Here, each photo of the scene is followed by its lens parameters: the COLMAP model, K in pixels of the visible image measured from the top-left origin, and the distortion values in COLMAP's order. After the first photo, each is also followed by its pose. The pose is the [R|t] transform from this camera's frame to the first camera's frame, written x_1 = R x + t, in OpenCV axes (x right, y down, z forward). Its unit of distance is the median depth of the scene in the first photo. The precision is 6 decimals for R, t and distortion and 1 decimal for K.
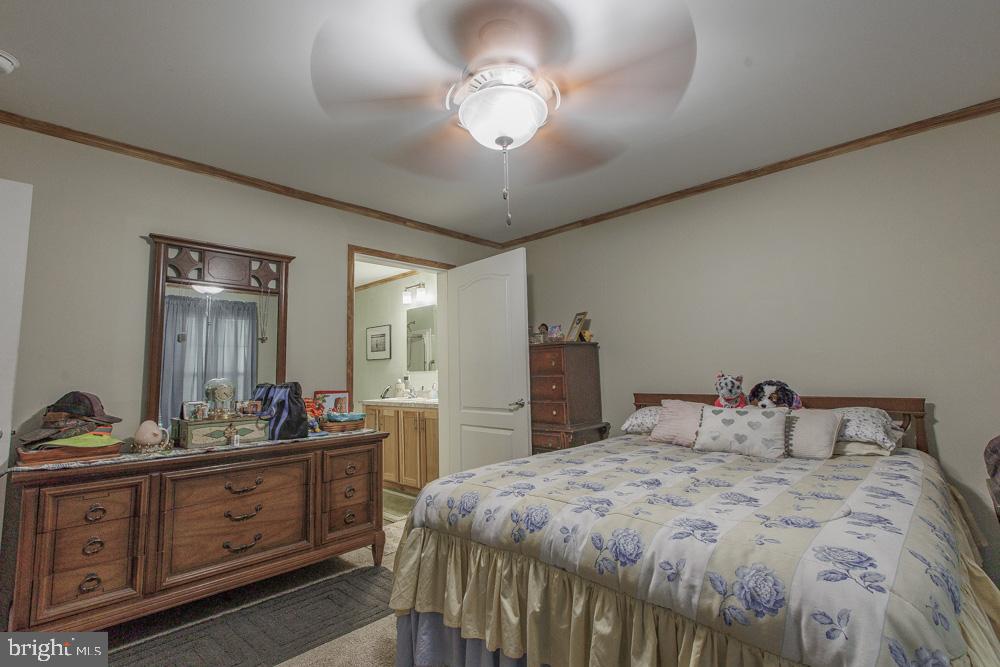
lens RADIAL K [[462.4, 0, 493.7], [0, 462.4, 330.8], [0, 0, 1]] dist [-0.003153, -0.000293]
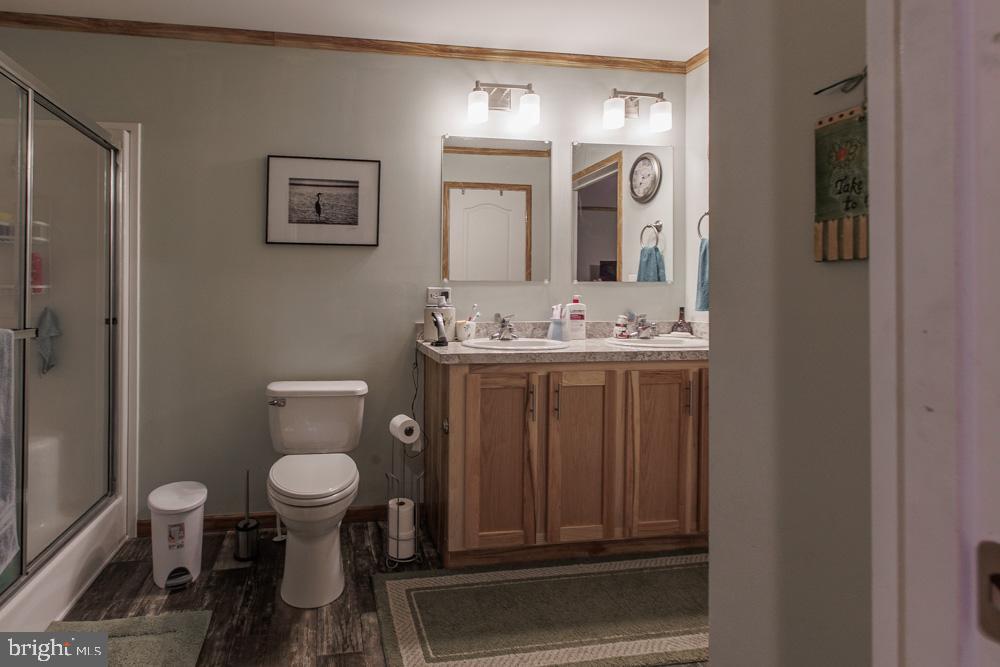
lens RADIAL K [[460.2, 0, 495.0], [0, 460.2, 292.3], [0, 0, 1]] dist [0.000781, 0.000041]
pose [[0.596890, 0.037752, 0.801435, -0.507417], [-0.092193, 0.995503, 0.021770, 0.086264], [-0.797009, -0.086881, 0.597686, 0.709736]]
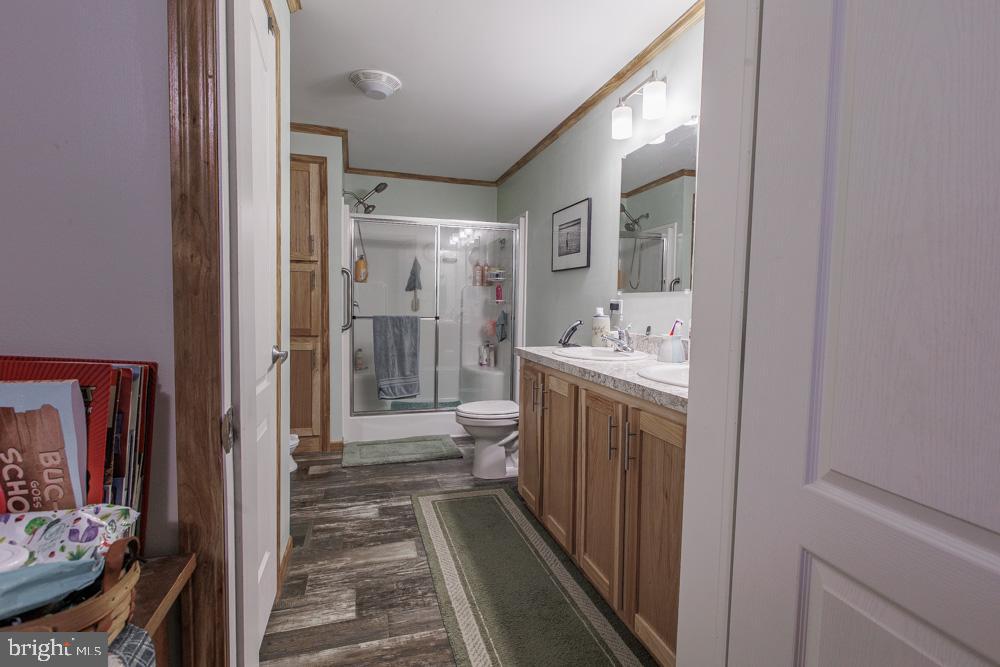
lens RADIAL K [[462.4, 0, 493.7], [0, 462.4, 330.8], [0, 0, 1]] dist [-0.003153, -0.000293]
pose [[0.873042, 0.066605, -0.483075, -0.067334], [0.009466, 0.988127, 0.153348, 0.053149], [0.487554, -0.138452, 0.862046, 0.527419]]
